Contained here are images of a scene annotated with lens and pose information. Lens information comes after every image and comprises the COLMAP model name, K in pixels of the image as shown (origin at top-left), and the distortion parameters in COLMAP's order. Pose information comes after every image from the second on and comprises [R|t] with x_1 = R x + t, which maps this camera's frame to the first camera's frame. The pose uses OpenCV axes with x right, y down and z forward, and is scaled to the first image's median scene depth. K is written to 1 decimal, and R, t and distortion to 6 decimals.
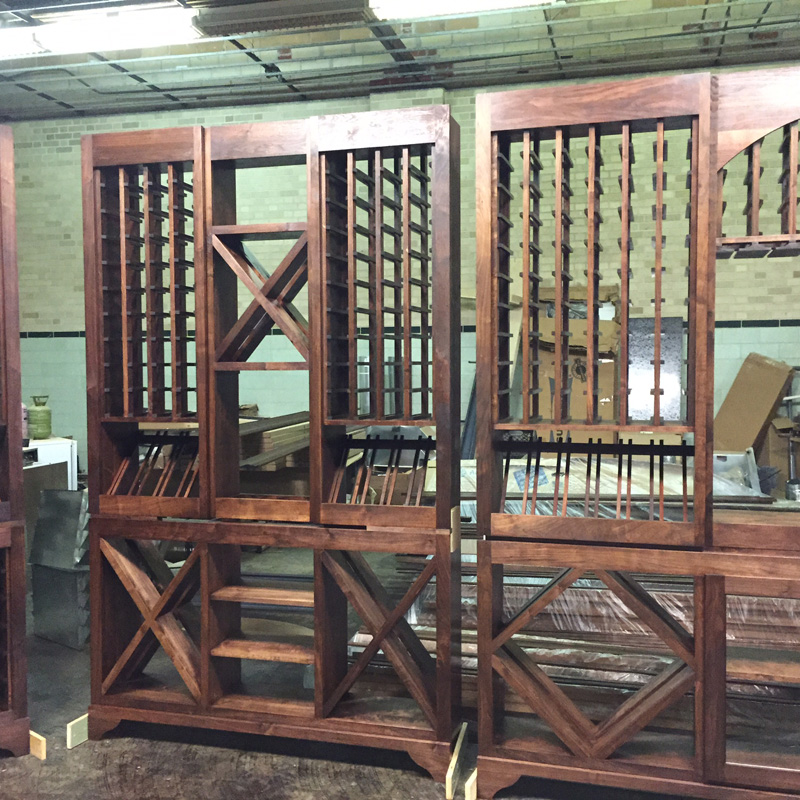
lens RADIAL K [[903.4, 0, 401.7], [0, 903.4, 402.7], [0, 0, 1]] dist [0.091837, -0.129205]
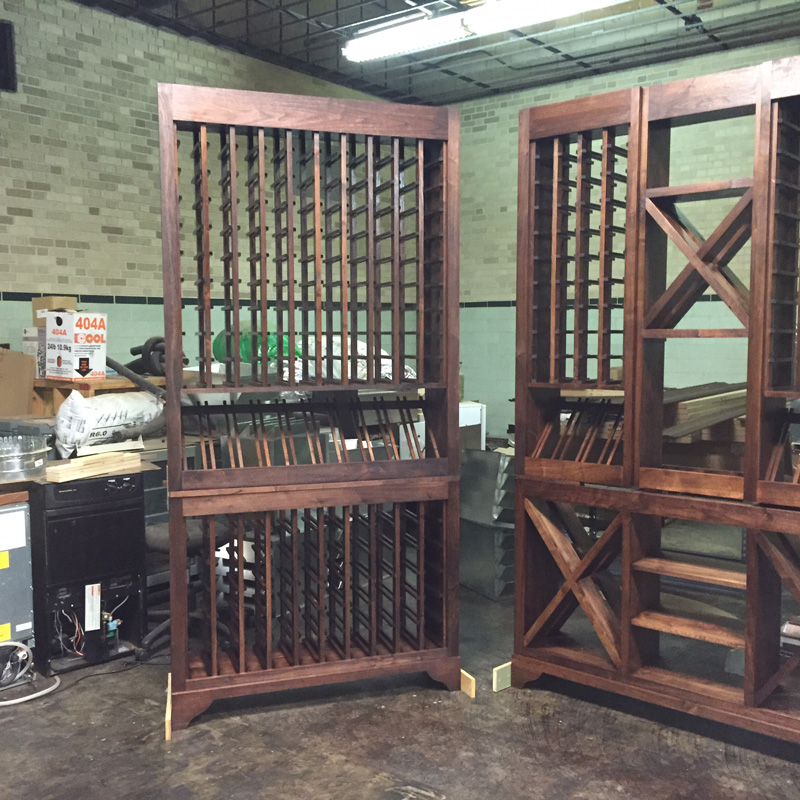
lens RADIAL K [[903.4, 0, 401.7], [0, 903.4, 402.7], [0, 0, 1]] dist [0.091837, -0.129205]
pose [[0.914423, 0.034089, -0.403321, -0.044807], [-0.020570, 0.999073, 0.037806, 0.002673], [0.404236, -0.026274, 0.914277, -0.005897]]
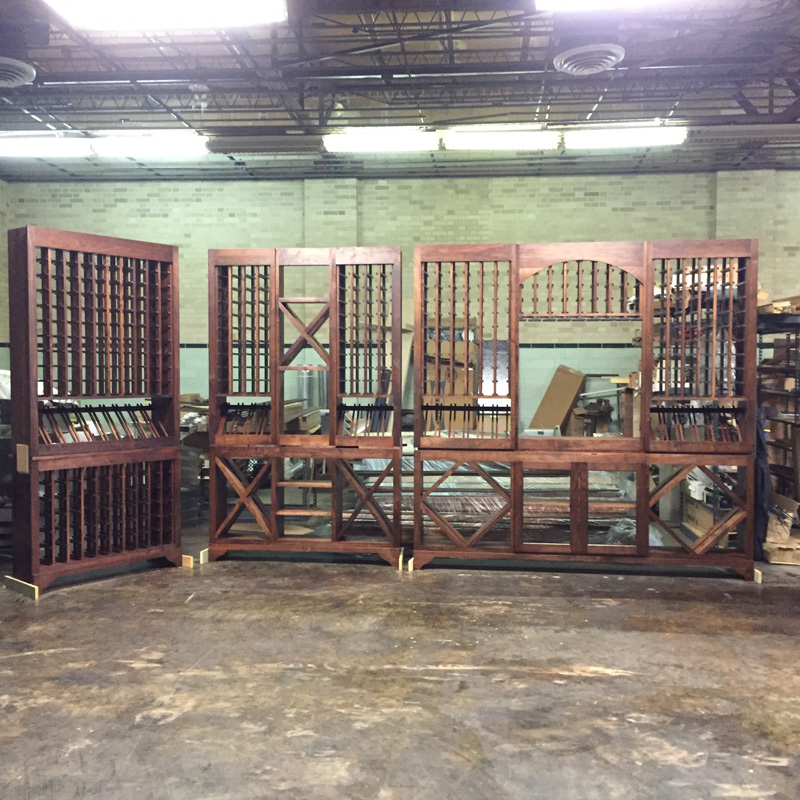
lens RADIAL K [[903.4, 0, 401.7], [0, 903.4, 402.7], [0, 0, 1]] dist [0.091837, -0.129205]
pose [[0.987918, 0.003481, 0.154938, -0.242721], [-0.001777, 0.999936, -0.011140, 0.055789], [-0.154966, 0.010730, 0.987861, -0.973489]]
